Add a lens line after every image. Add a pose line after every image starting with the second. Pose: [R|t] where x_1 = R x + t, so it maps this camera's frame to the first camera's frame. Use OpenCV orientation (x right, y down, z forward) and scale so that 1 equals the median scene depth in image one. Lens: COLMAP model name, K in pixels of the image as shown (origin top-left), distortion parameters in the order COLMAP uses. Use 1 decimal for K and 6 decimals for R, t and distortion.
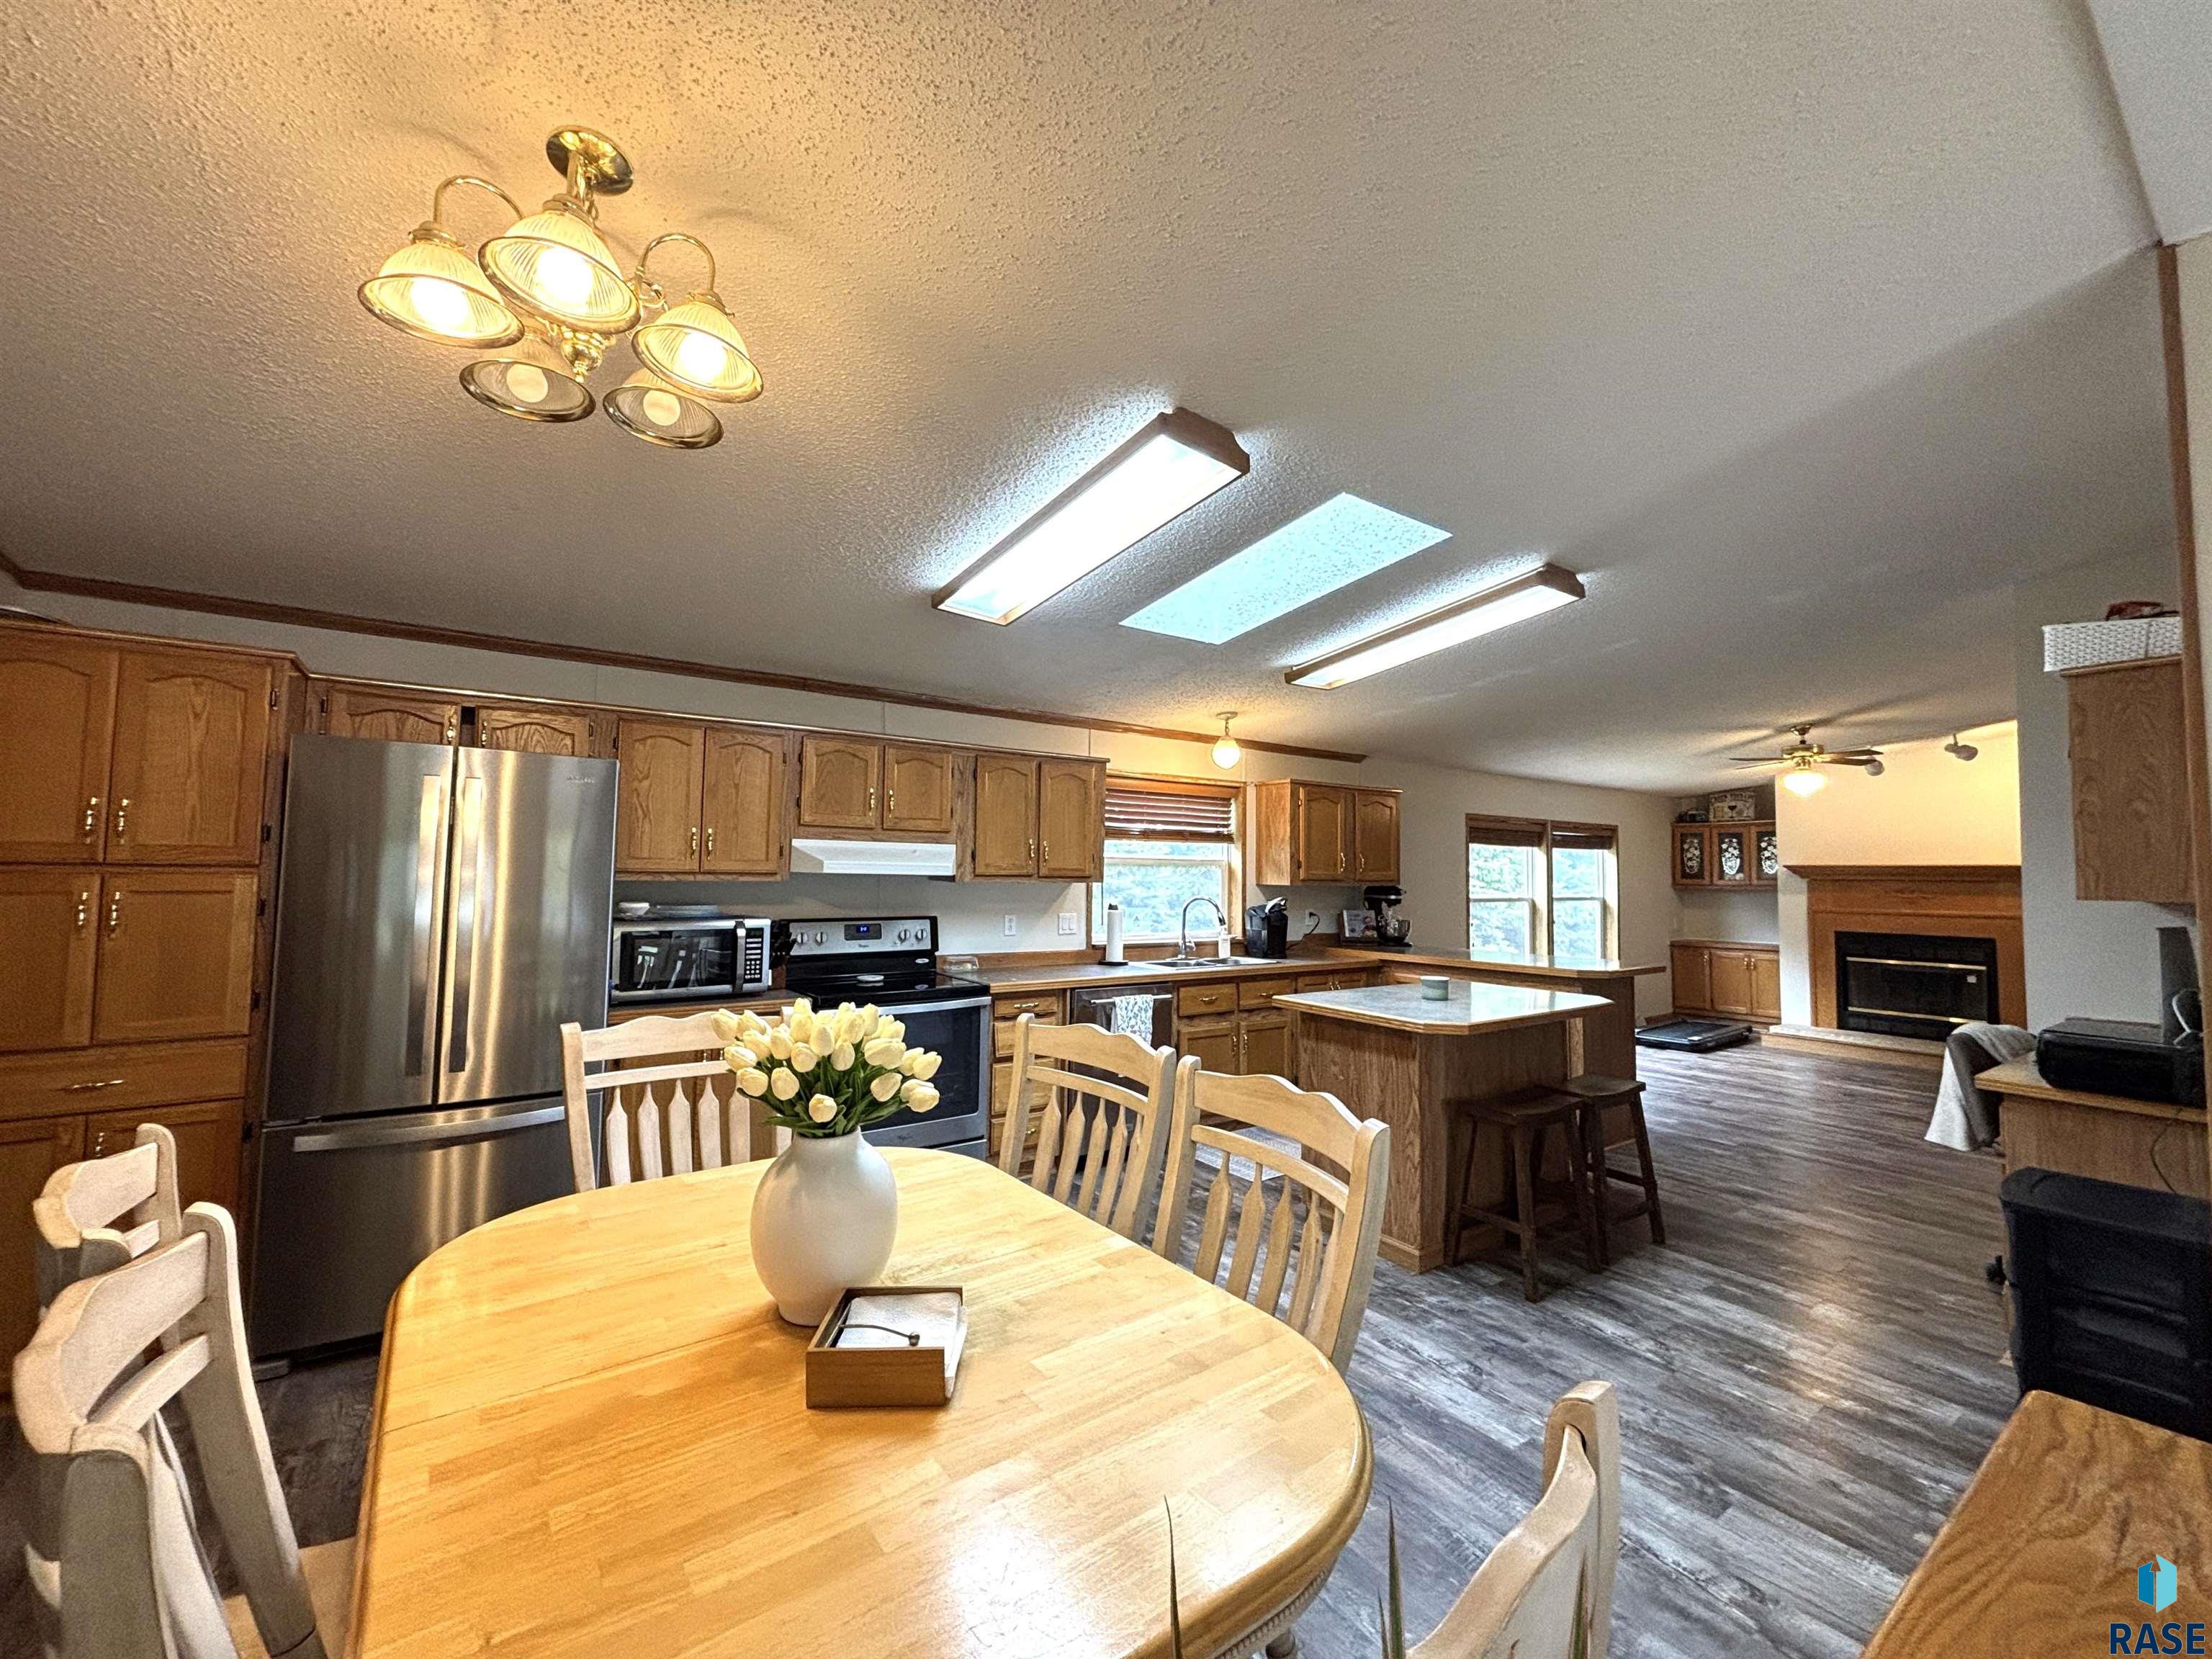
lens RADIAL K [[882.7, 0, 1106.0], [0, 882.7, 829.5], [0, 0, 1]] dist [0.000017, 0.000537]
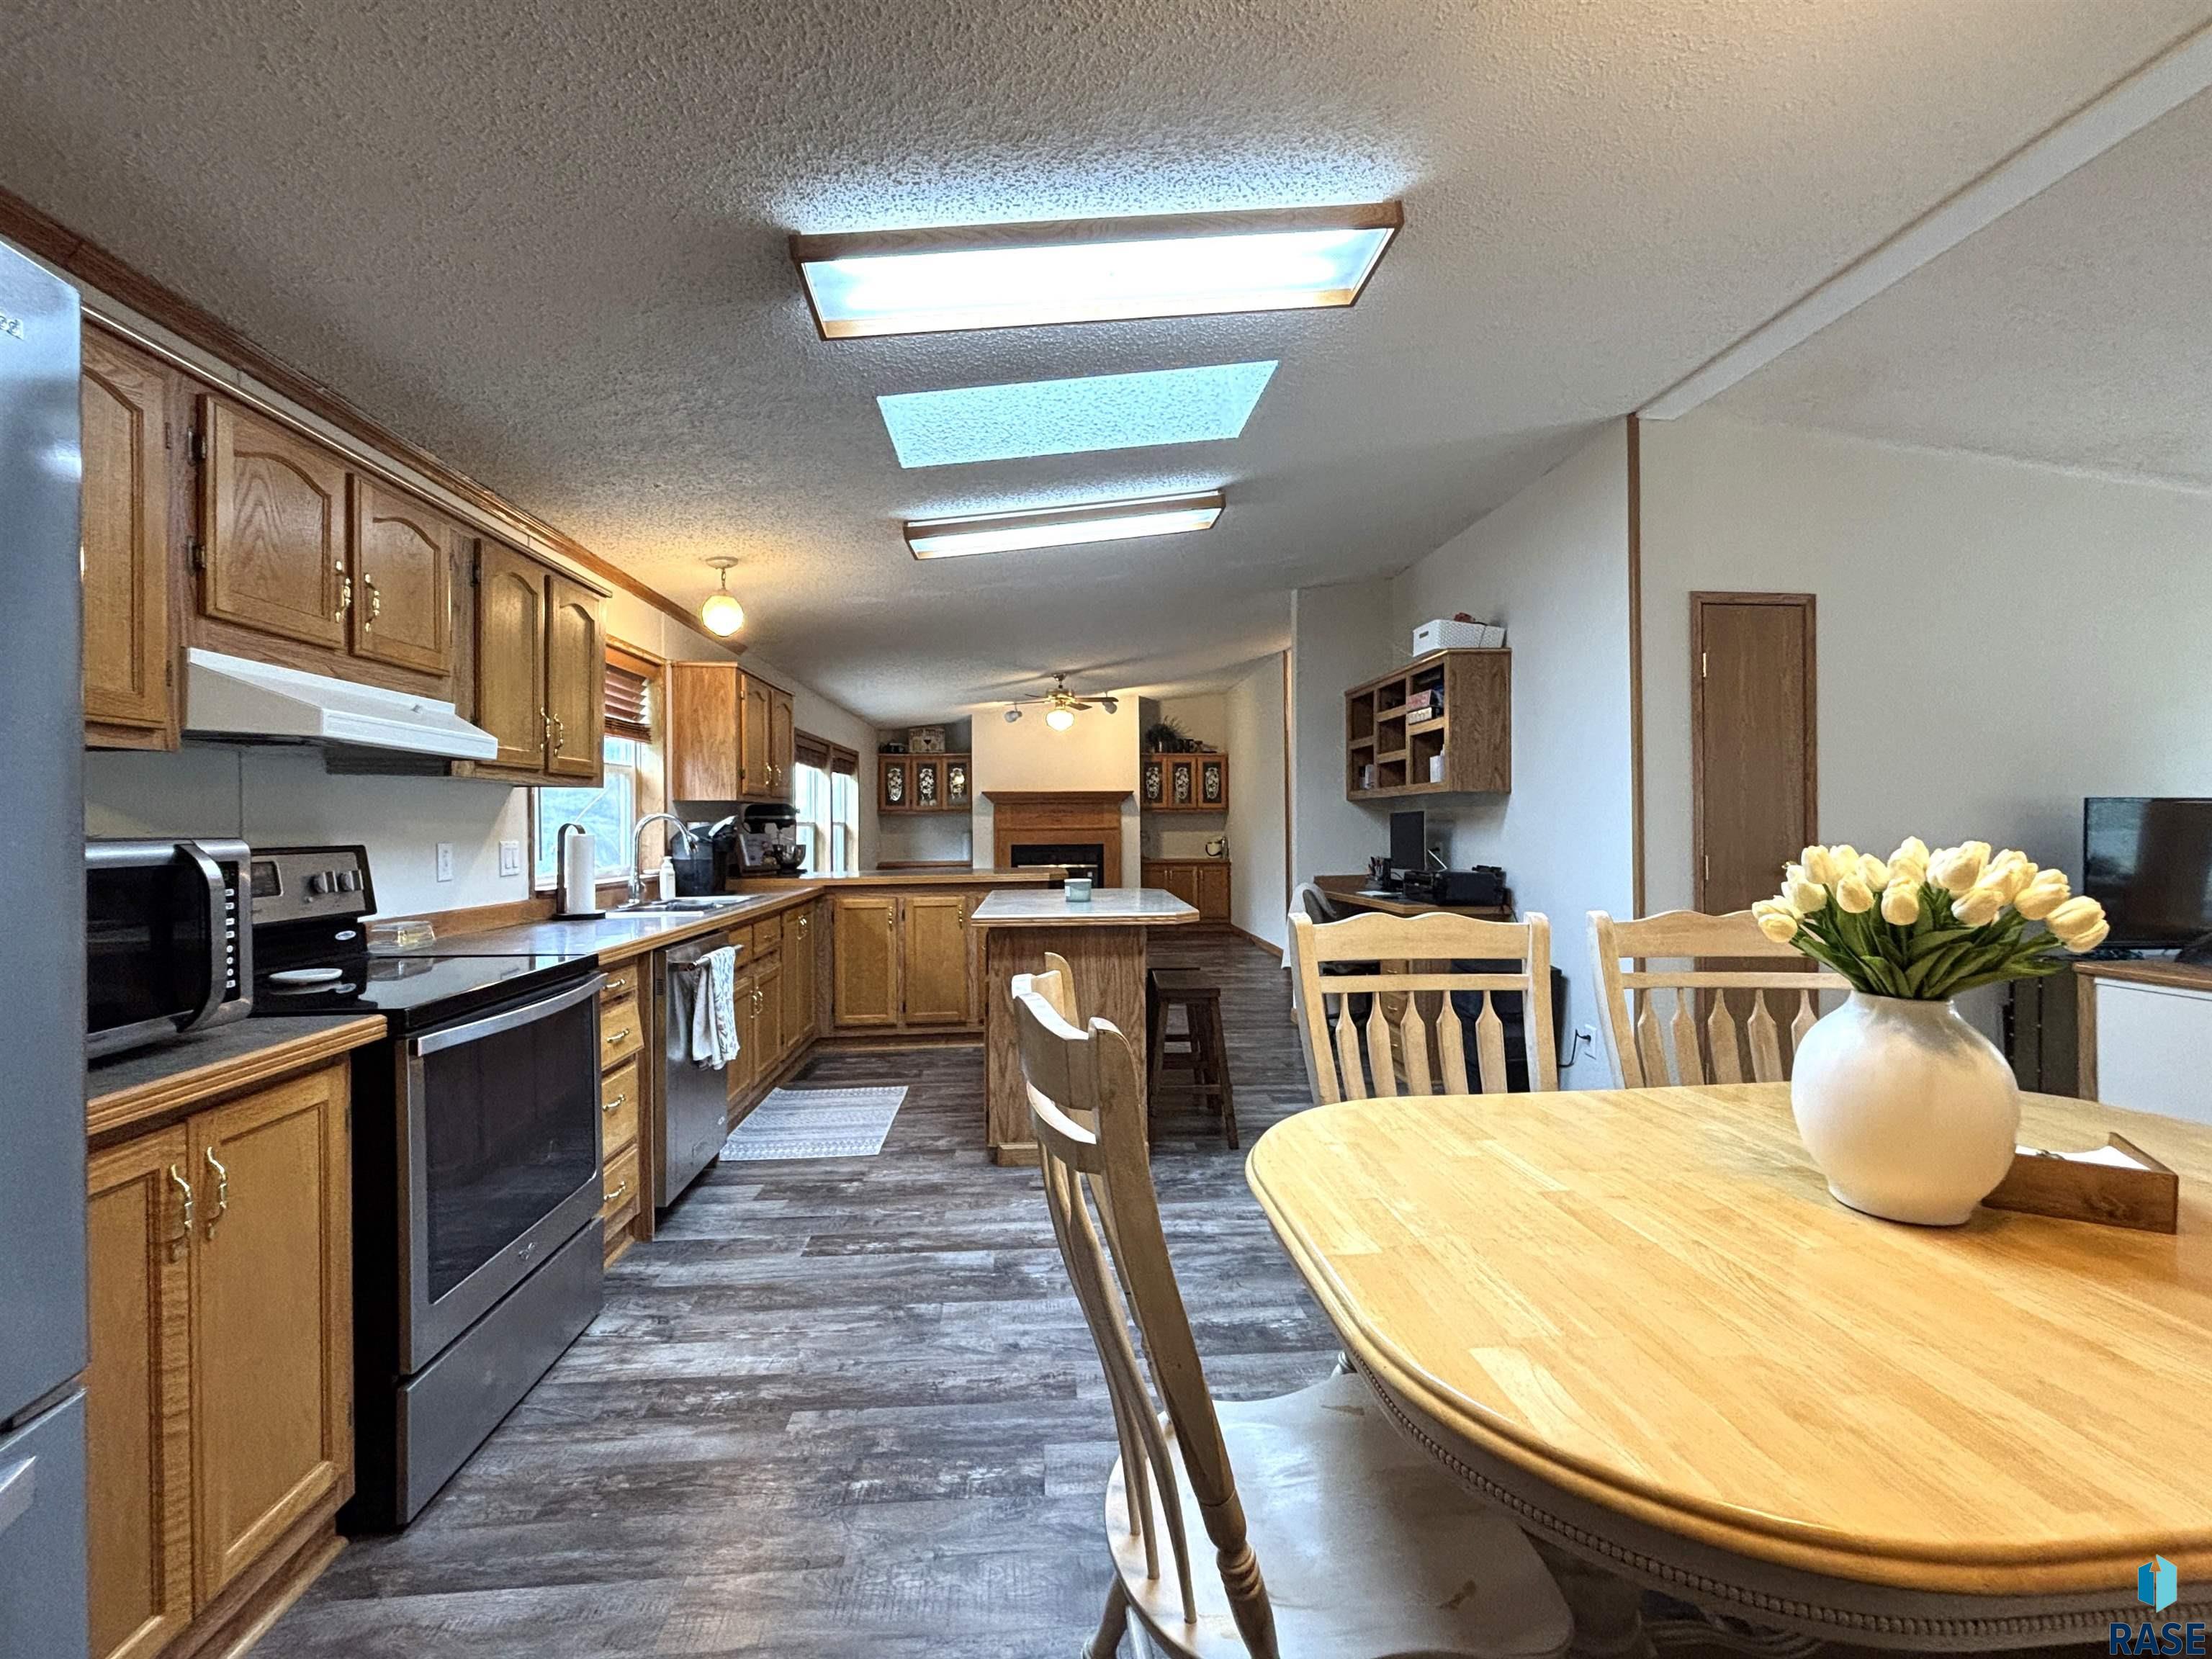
lens RADIAL K [[963.3, 0, 1101.1], [0, 963.3, 828.6], [0, 0, 1]] dist [-0.000032, -0.000251]
pose [[0.519742, -0.021674, 0.854049, -0.449104], [-0.030210, 0.998587, 0.043727, 0.052988], [-0.853789, -0.048528, 0.518352, 0.362990]]
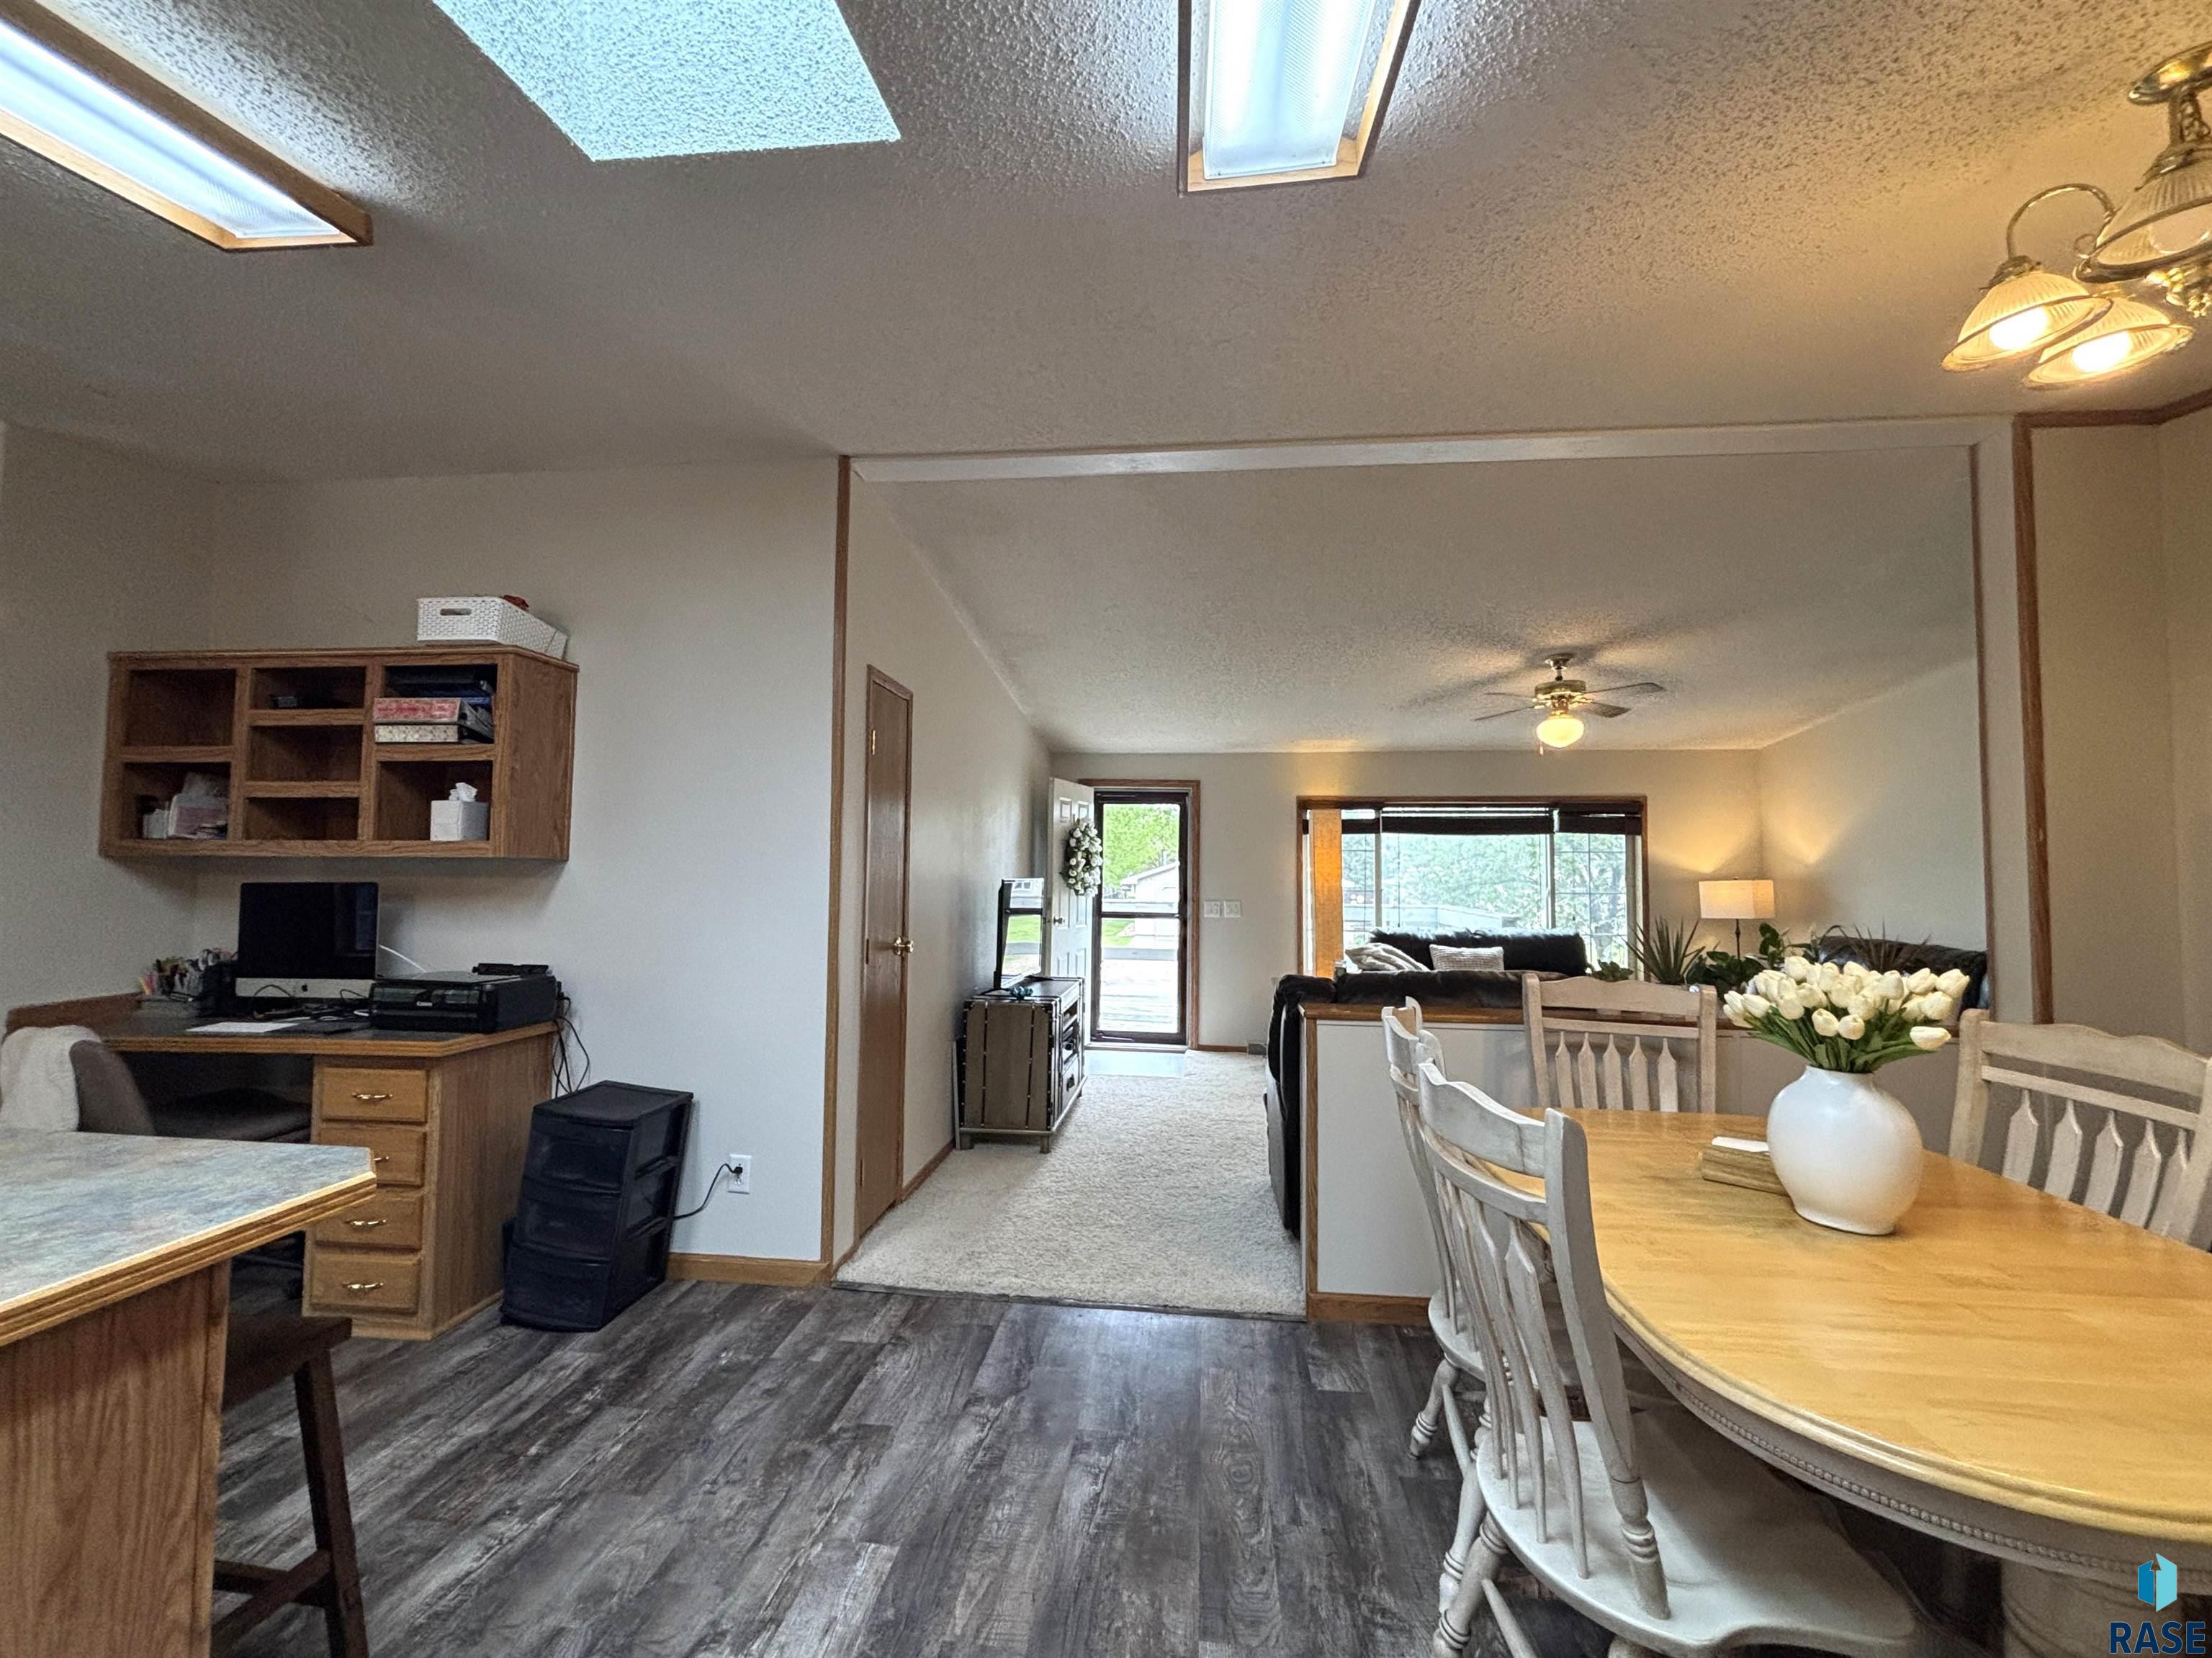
lens RADIAL K [[916.2, 0, 1103.9], [0, 916.2, 831.0], [0, 0, 1]] dist [0.002804, -0.000033]
pose [[-0.748133, 0.008615, 0.663493, -0.121373], [-0.056263, 0.995491, -0.076366, 0.053897], [-0.661159, -0.094462, -0.744275, 0.793197]]
